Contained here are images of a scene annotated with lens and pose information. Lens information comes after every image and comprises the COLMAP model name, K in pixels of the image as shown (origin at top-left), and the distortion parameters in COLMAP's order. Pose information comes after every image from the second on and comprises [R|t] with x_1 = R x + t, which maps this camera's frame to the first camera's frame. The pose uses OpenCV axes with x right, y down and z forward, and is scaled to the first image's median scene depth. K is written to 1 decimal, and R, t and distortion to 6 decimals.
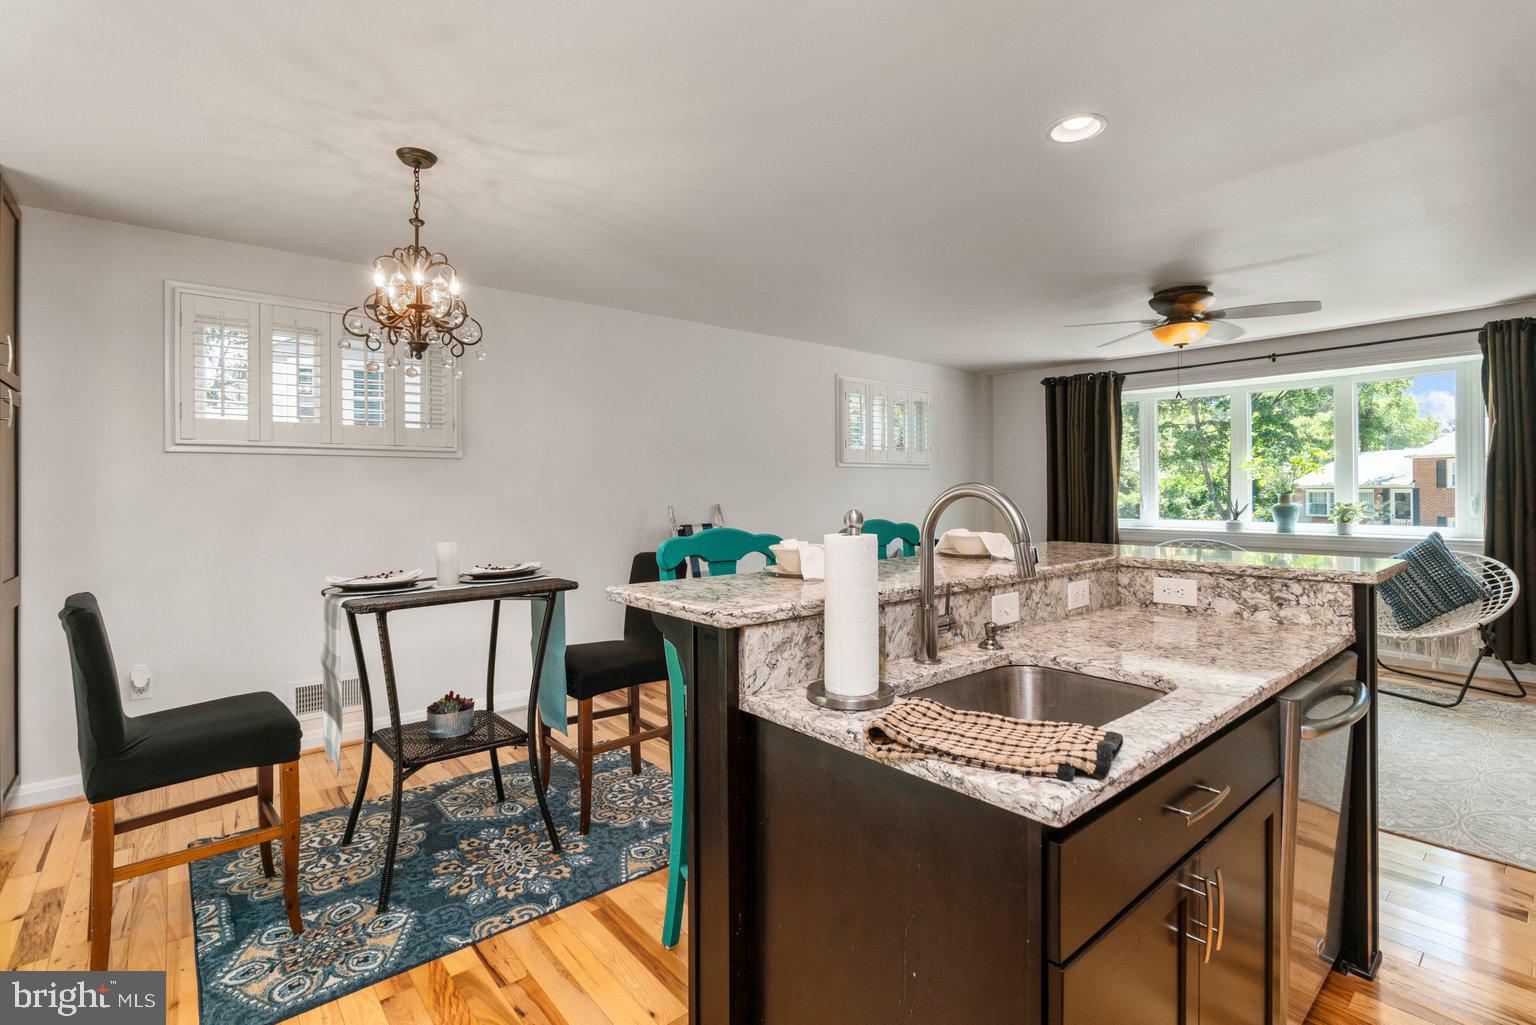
lens RADIAL K [[702.3, 0, 766.8], [0, 702.3, 486.5], [0, 0, 1]] dist [-0.002677, -0.000383]
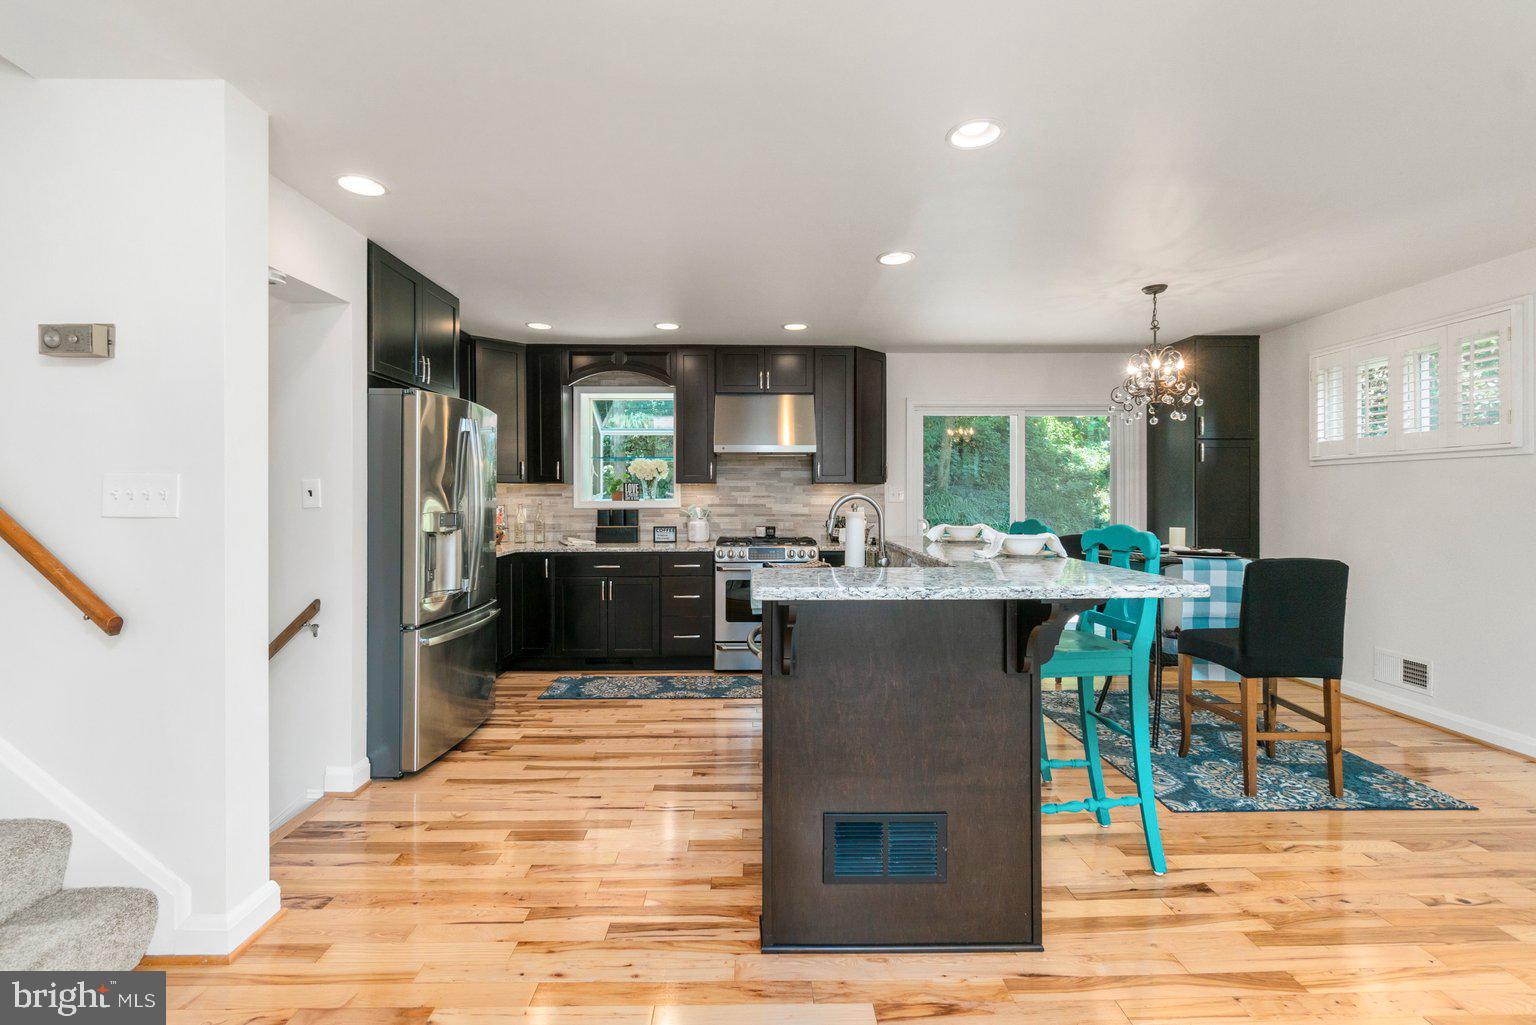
lens RADIAL K [[671.2, 0, 765.7], [0, 671.2, 498.3], [0, 0, 1]] dist [-0.000650, -0.000114]
pose [[-0.636445, 0.009157, -0.771268, 1.218503], [0.012722, 0.999918, 0.001374, 0.003142], [0.771217, -0.008938, -0.636510, 1.227749]]
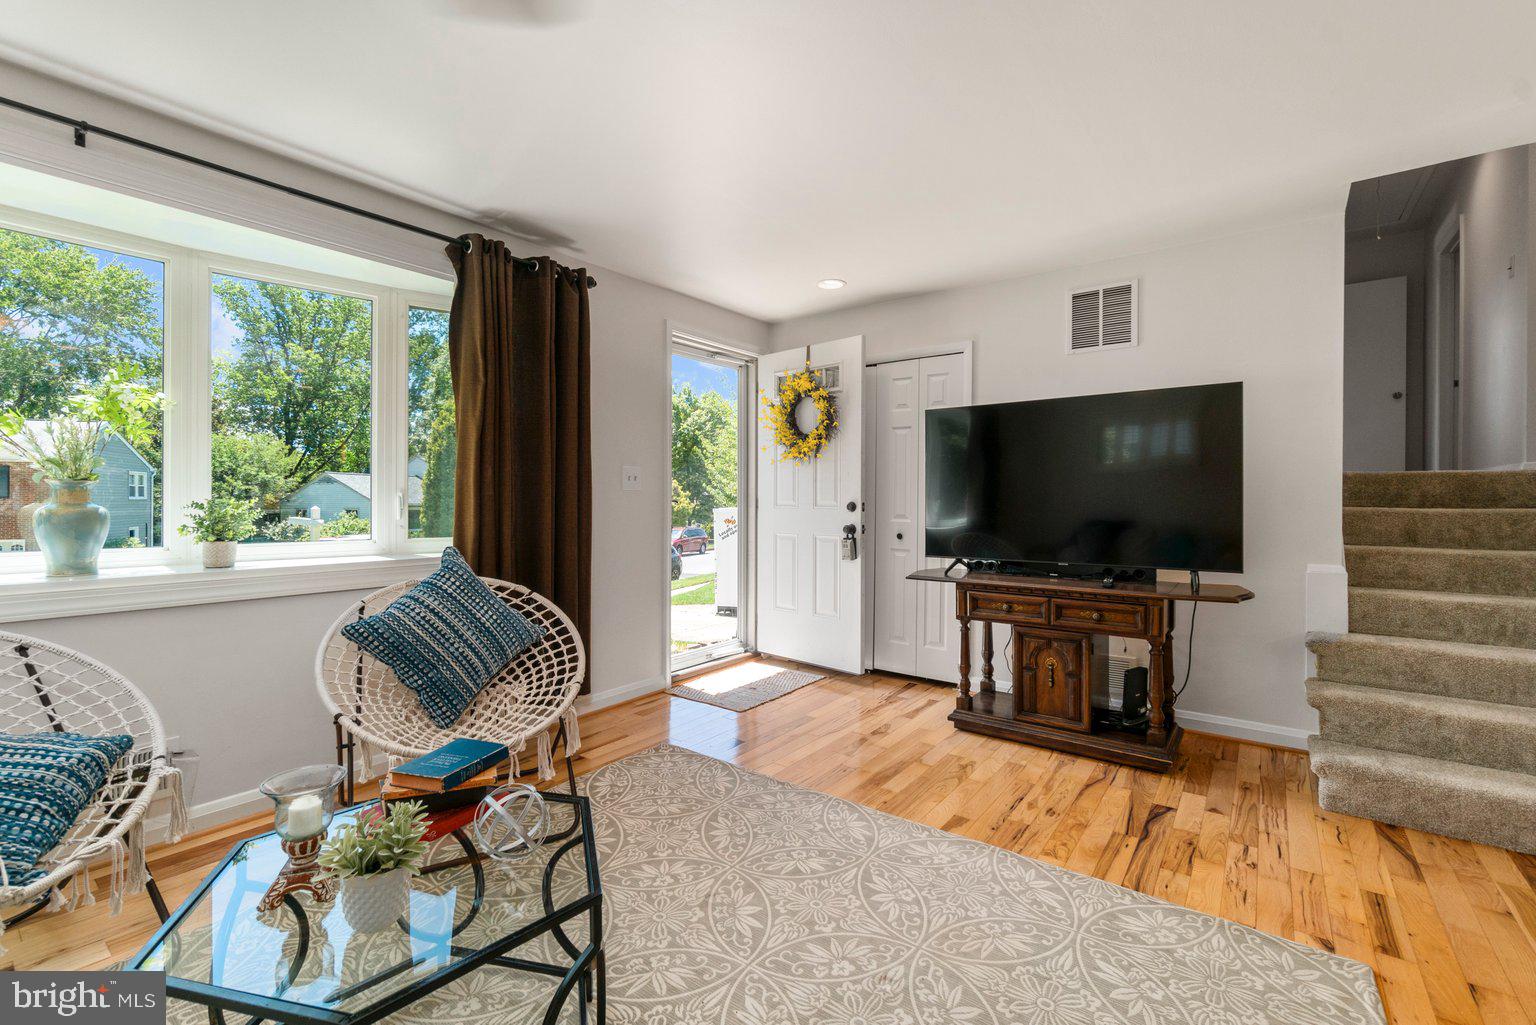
lens RADIAL K [[669.9, 0, 759.6], [0, 669.9, 503.0], [0, 0, 1]] dist [-0.003070, -0.000342]
pose [[-0.211341, 0.004930, 0.977400, 0.596636], [-0.005012, 0.999969, -0.006127, 0.051910], [-0.977399, -0.006194, -0.211310, 1.517334]]
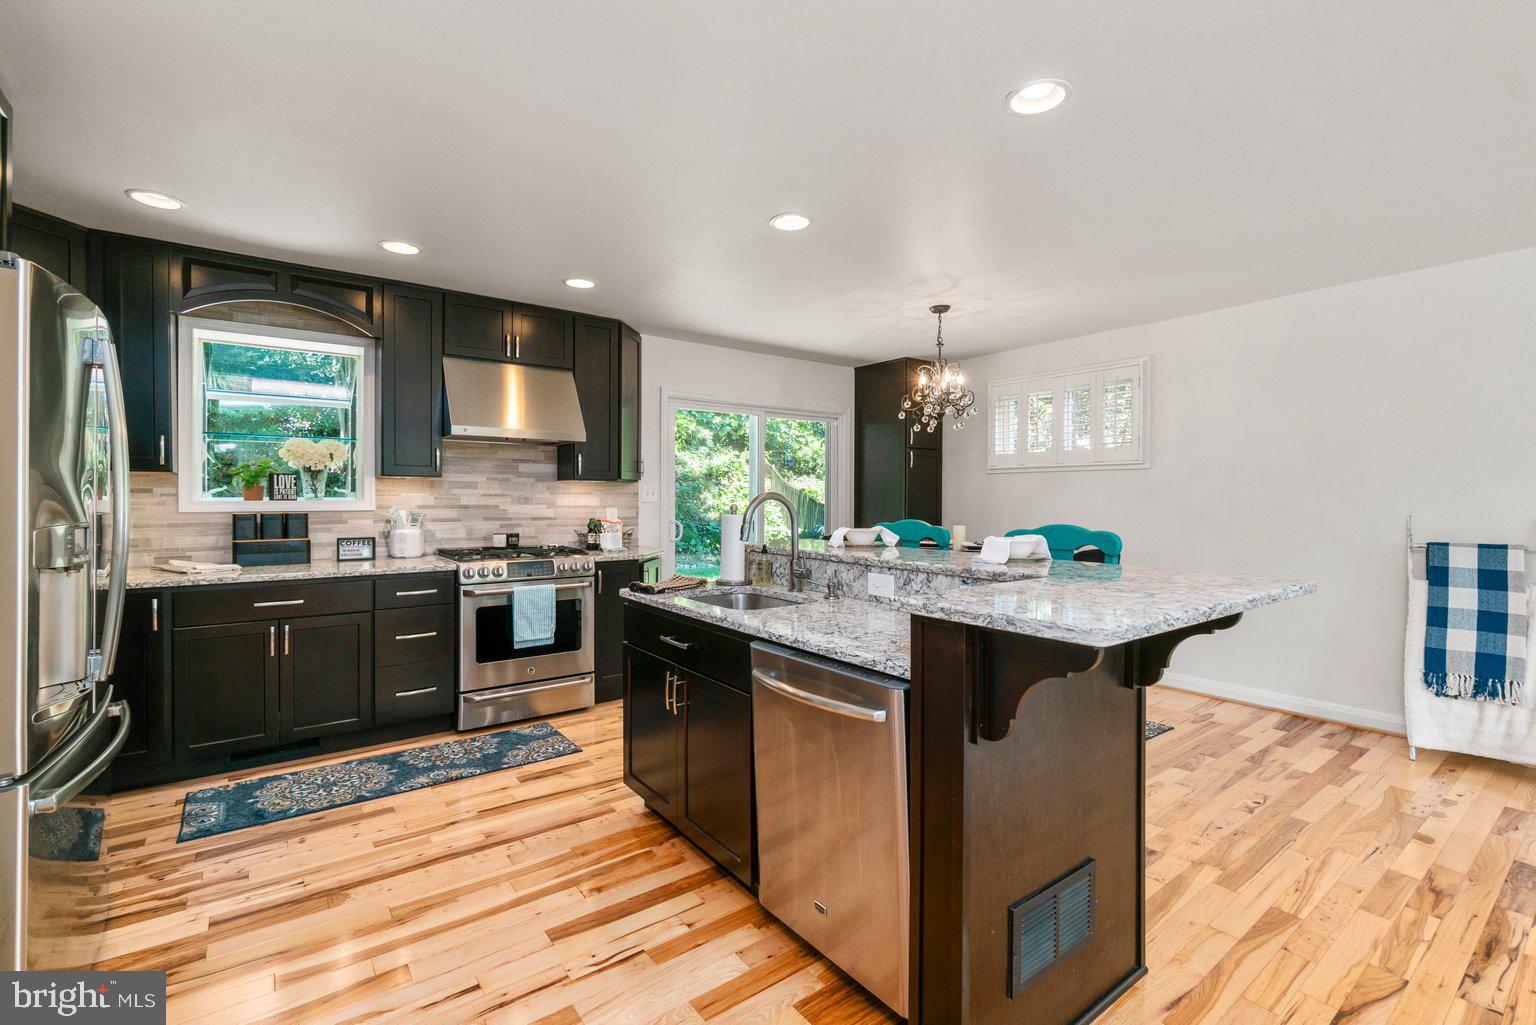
lens RADIAL K [[669.9, 0, 759.6], [0, 669.9, 503.0], [0, 0, 1]] dist [-0.003070, -0.000342]
pose [[-0.074983, 0.015044, -0.997071, 1.185360], [0.005935, 0.999875, 0.014640, -0.001246], [0.997167, -0.004820, -0.075063, 0.634695]]
